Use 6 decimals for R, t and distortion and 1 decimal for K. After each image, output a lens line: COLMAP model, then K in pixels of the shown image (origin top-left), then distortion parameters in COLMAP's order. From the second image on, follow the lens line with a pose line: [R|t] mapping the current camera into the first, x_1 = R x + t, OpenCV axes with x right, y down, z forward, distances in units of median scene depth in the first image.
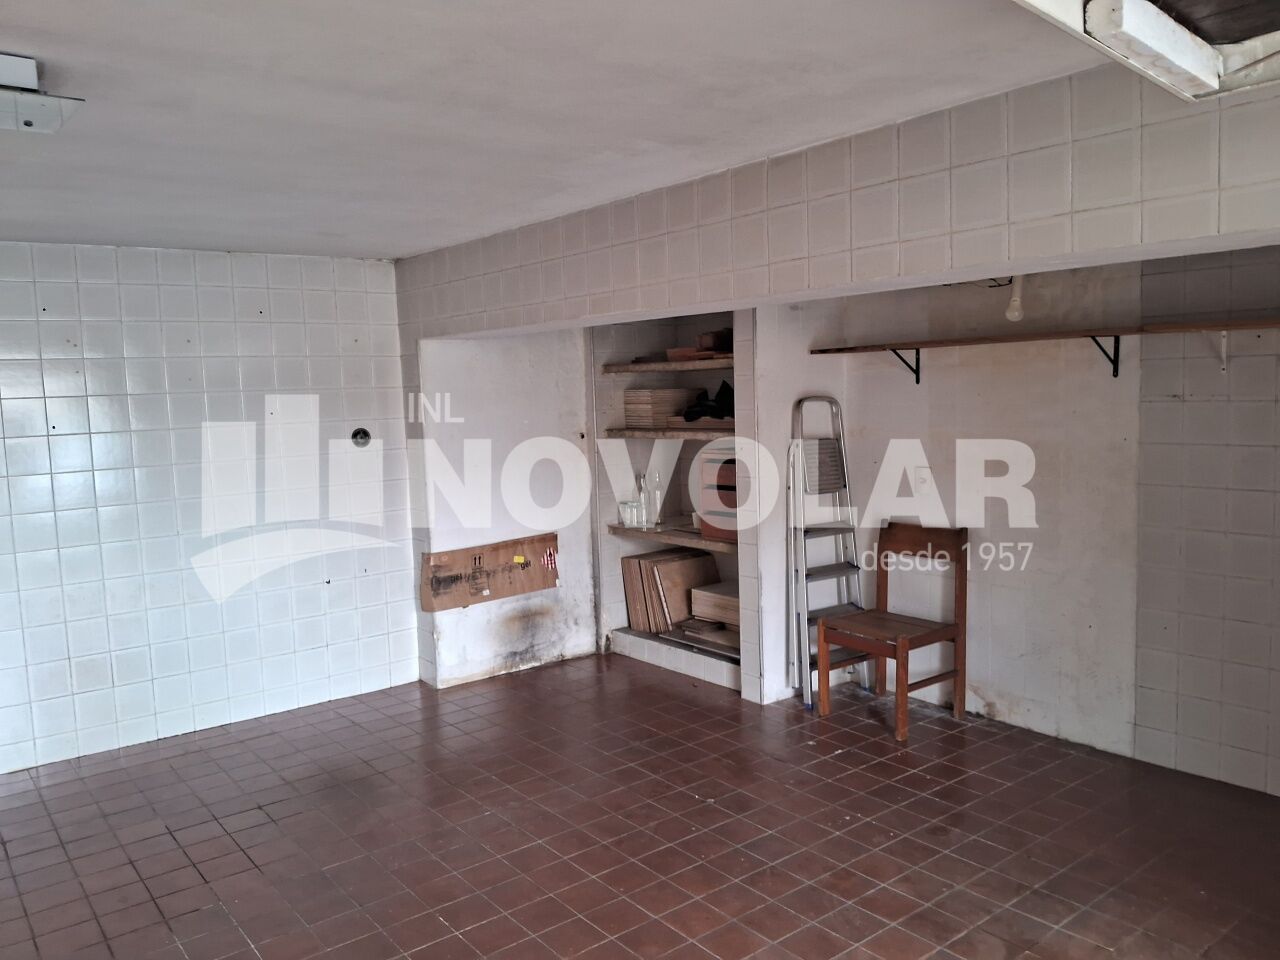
lens RADIAL K [[992.3, 0, 649.9], [0, 992.3, 476.3], [0, 0, 1]] dist [0.071465, -0.100899]
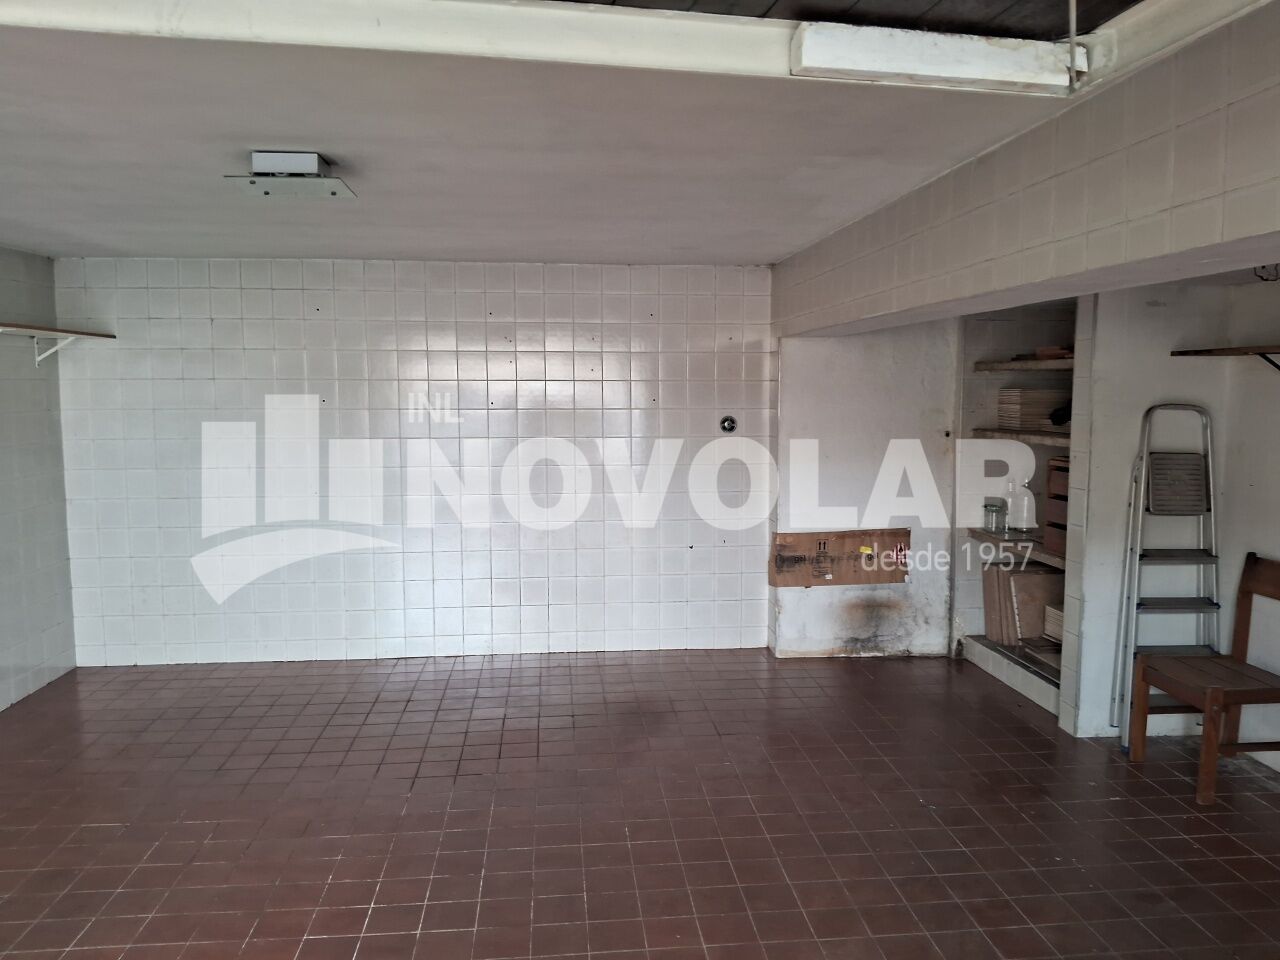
lens RADIAL K [[992.3, 0, 641.1], [0, 992.3, 472.3], [0, 0, 1]] dist [0.071465, -0.100899]
pose [[0.840308, 0.081352, -0.535970, 0.230787], [-0.078149, 0.996528, 0.028733, -0.008488], [0.536446, 0.017740, 0.843748, 0.001570]]
